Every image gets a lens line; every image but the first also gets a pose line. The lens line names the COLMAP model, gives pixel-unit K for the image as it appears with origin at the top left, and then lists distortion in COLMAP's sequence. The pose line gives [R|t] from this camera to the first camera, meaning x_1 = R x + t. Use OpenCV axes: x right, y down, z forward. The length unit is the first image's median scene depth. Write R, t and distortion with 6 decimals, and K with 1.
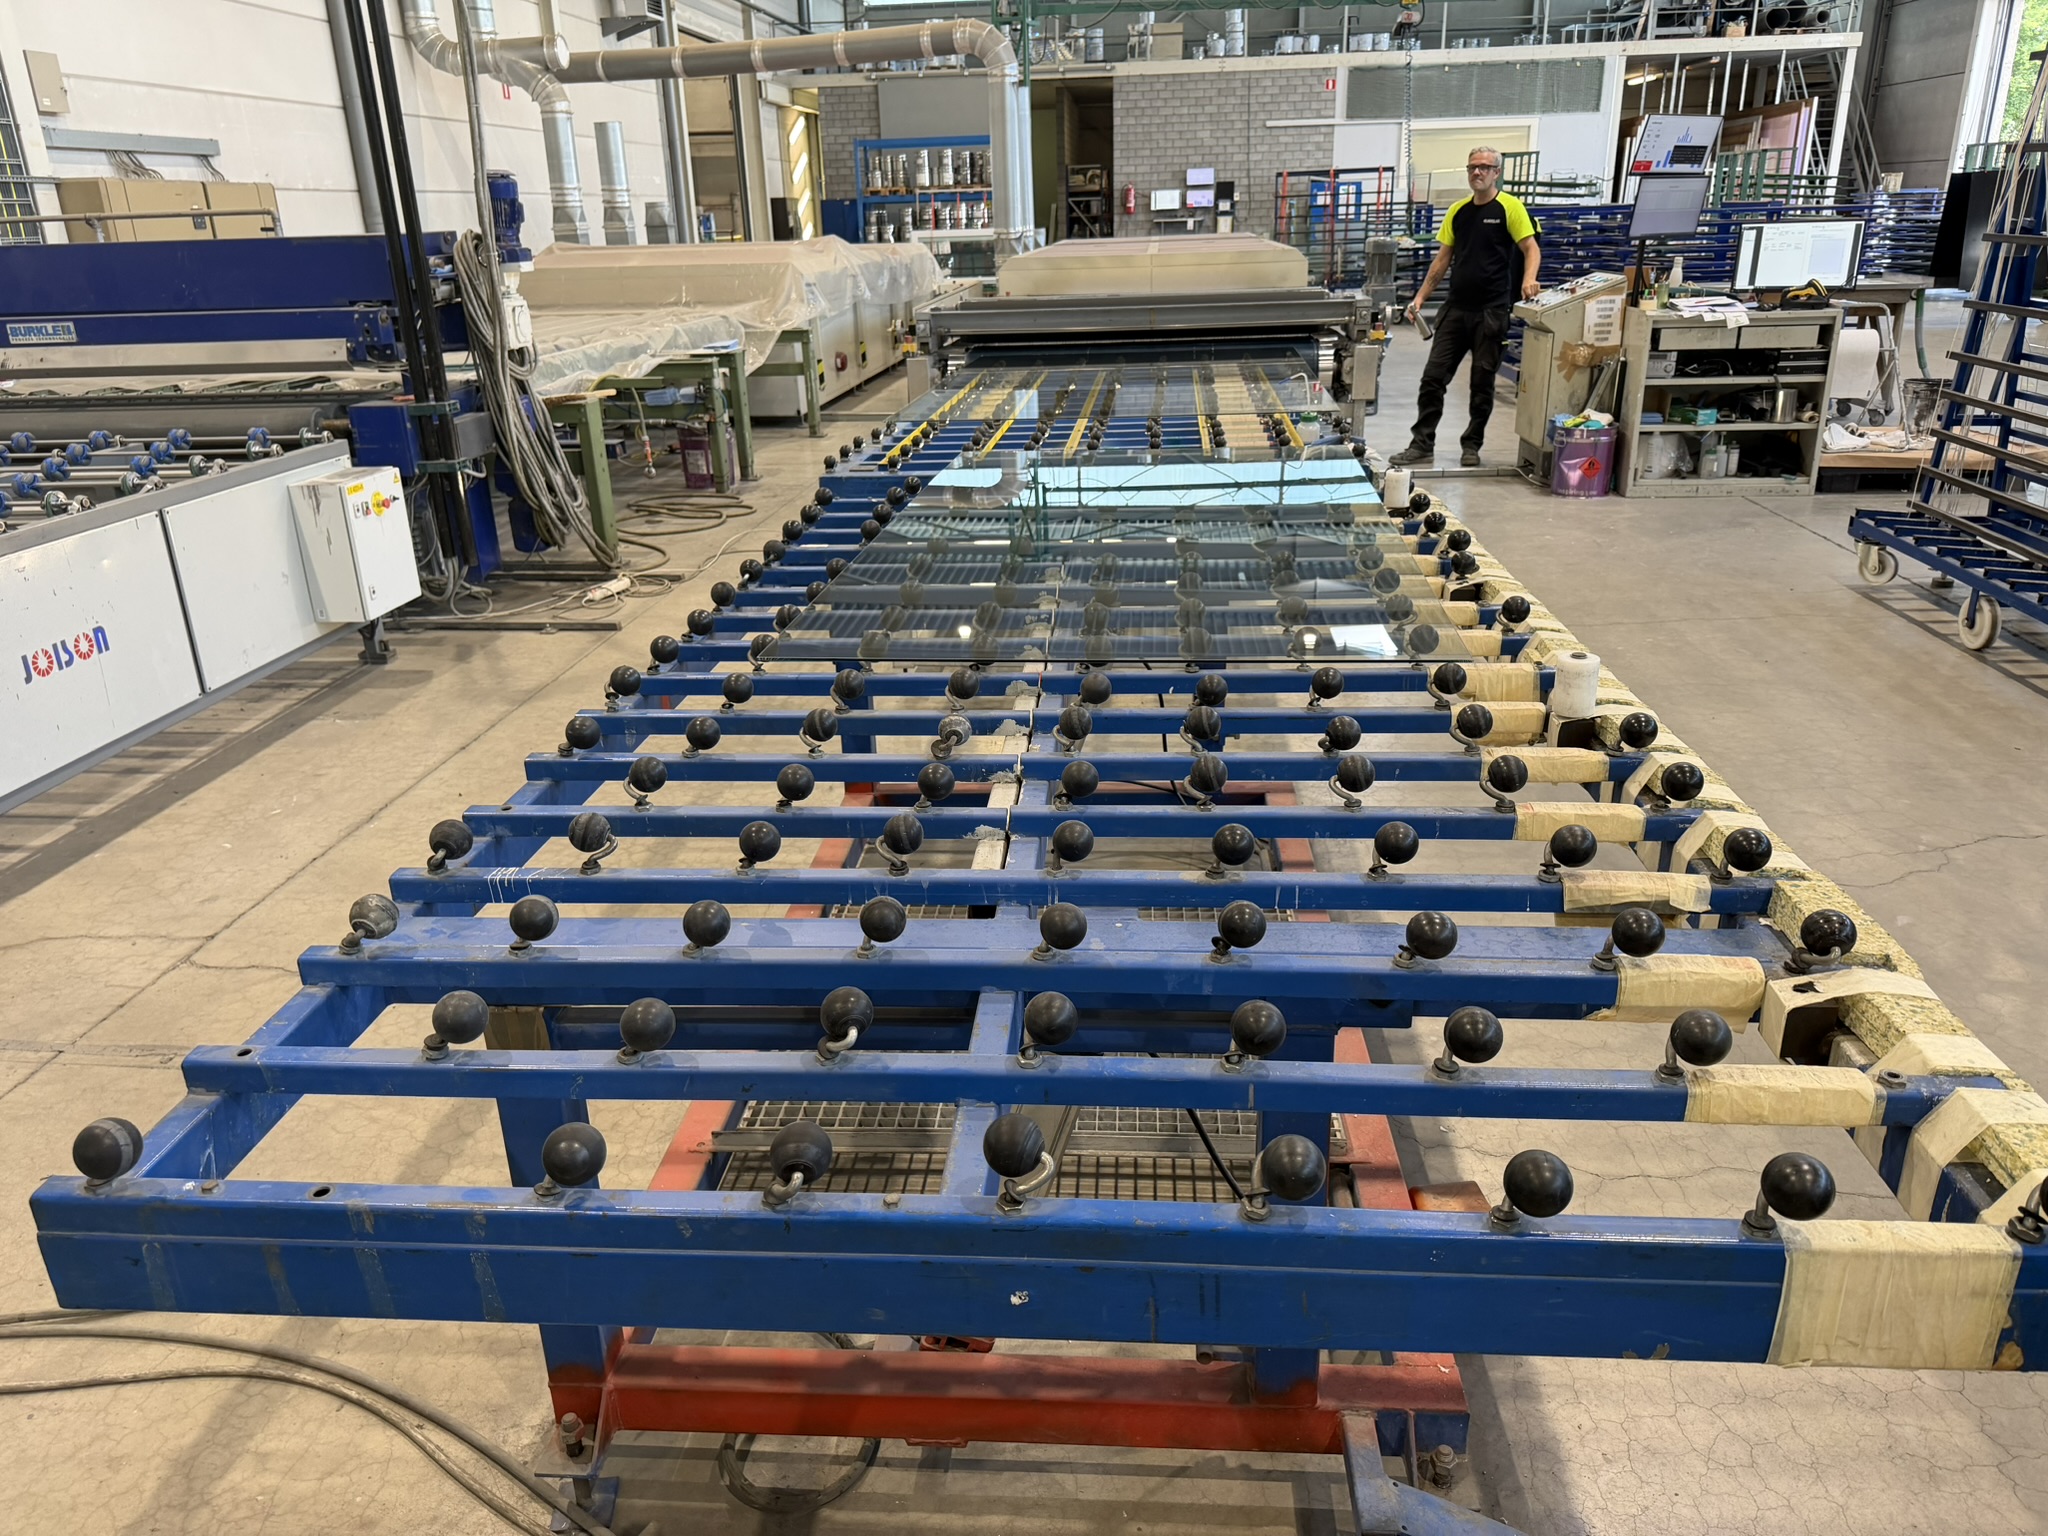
lens RADIAL K [[1456.5, 0, 1016.7], [0, 1456.5, 771.0], [0, 0, 1]] dist [0.057336, -0.070458]
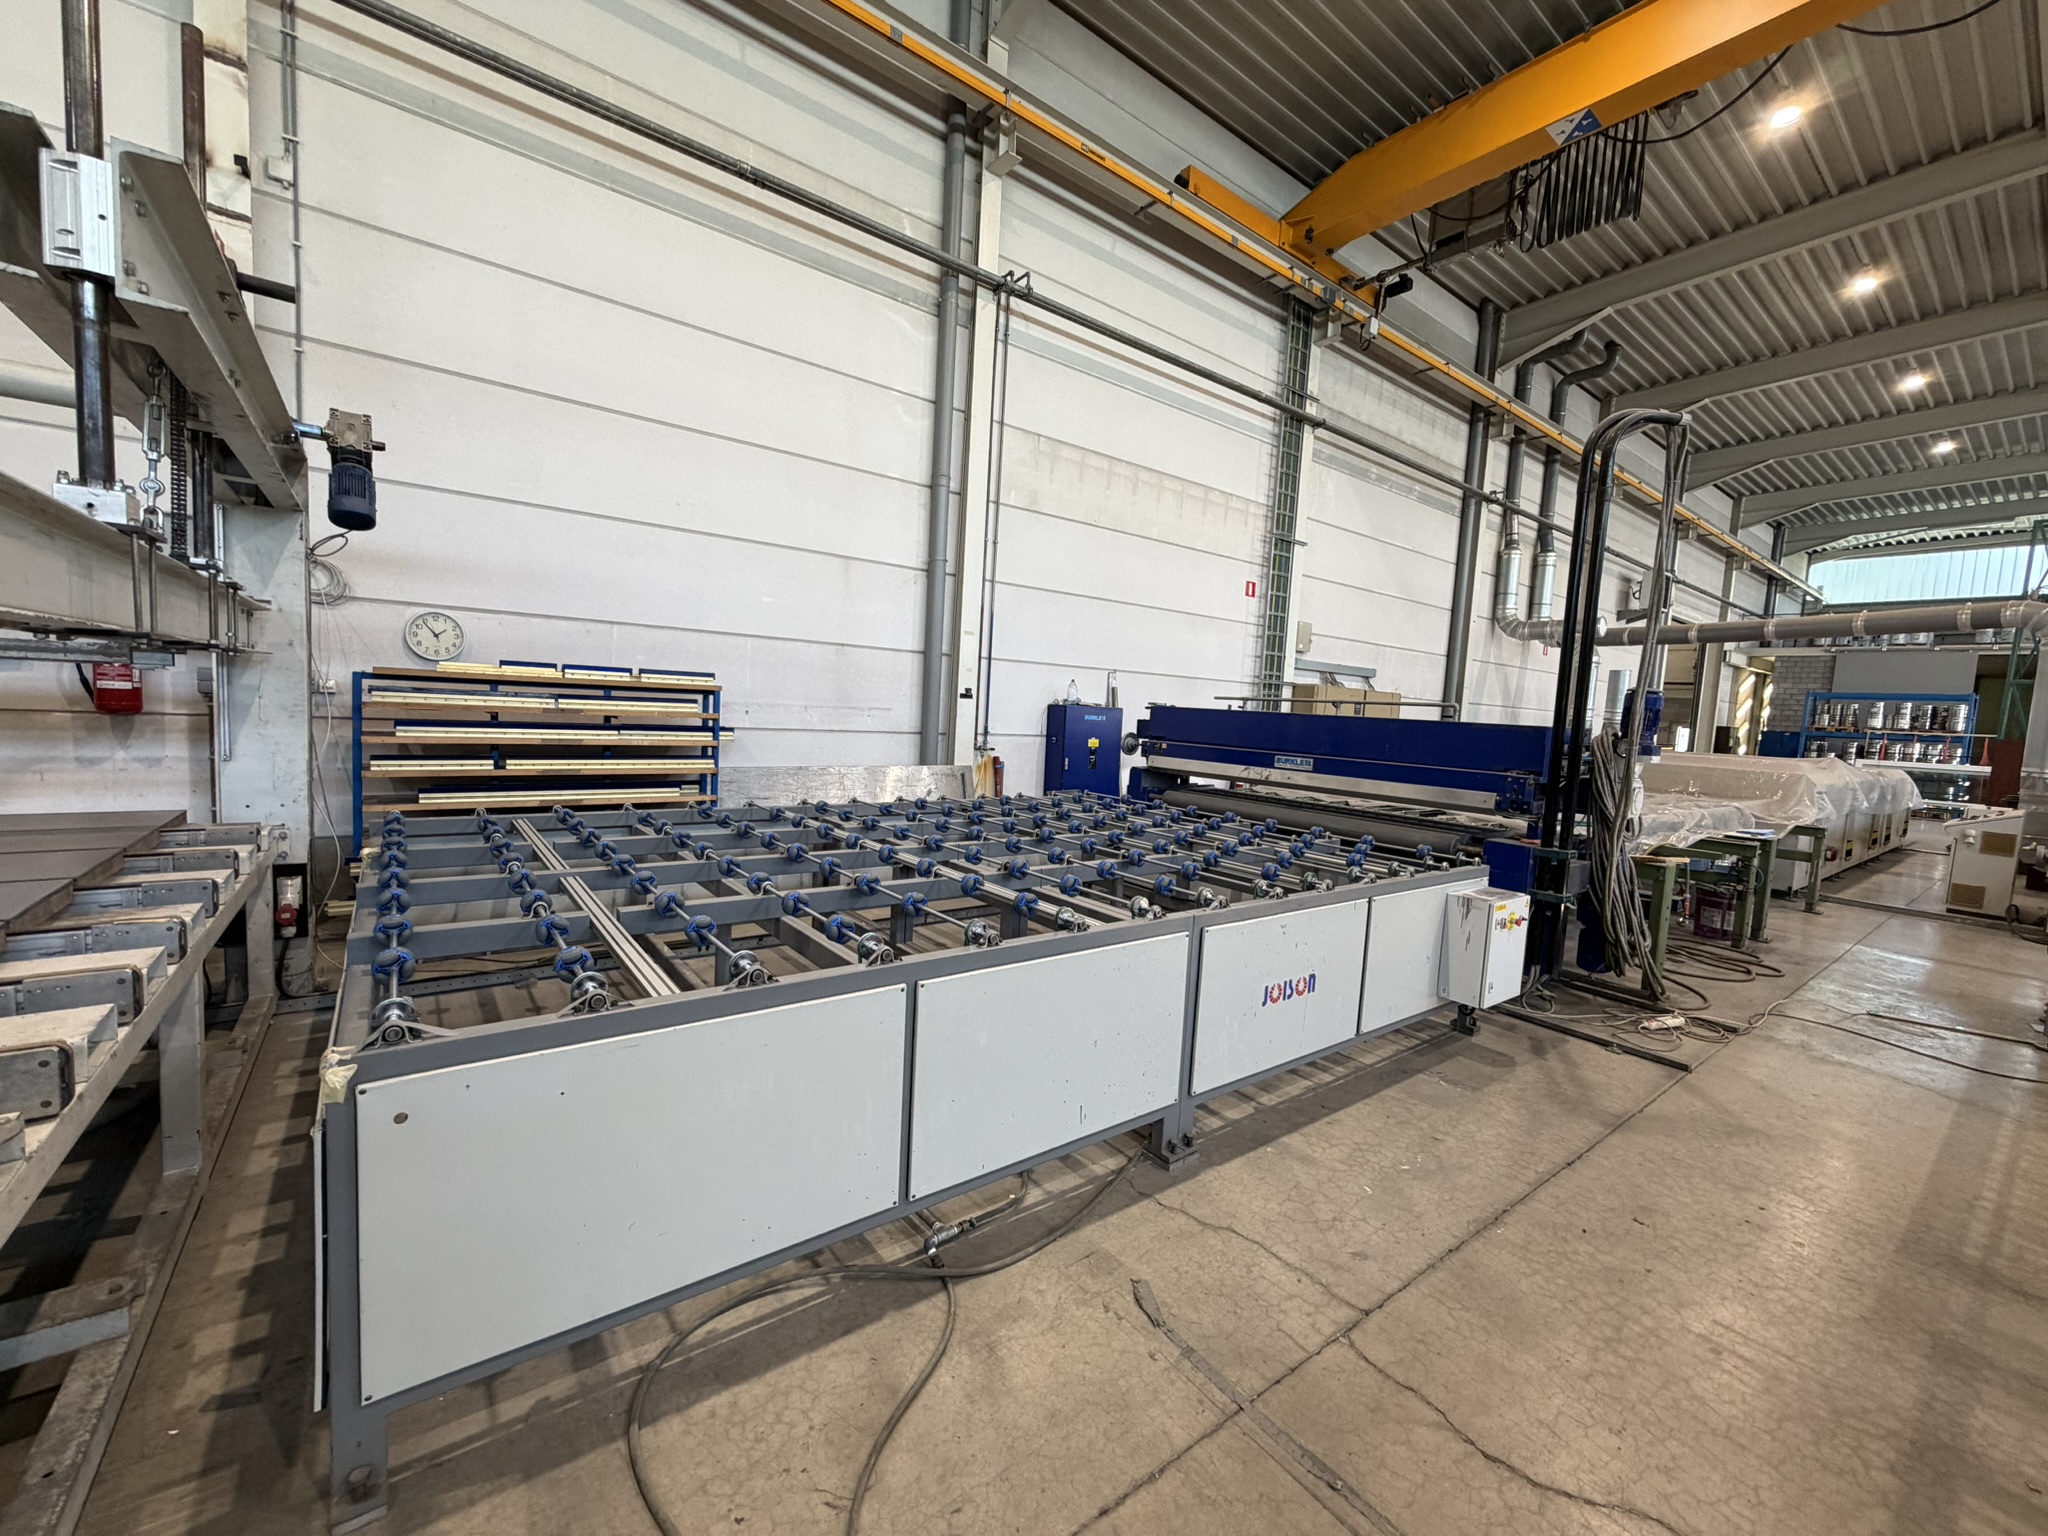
lens RADIAL K [[818.6, 0, 1018.0], [0, 818.6, 770.1], [0, 0, 1]] dist [0.001551, 0.000109]
pose [[0.675154, 0.127586, -0.726560, -0.110805], [-0.332212, 0.931985, -0.145048, -0.028873], [0.658637, 0.339302, 0.671619, 0.097129]]
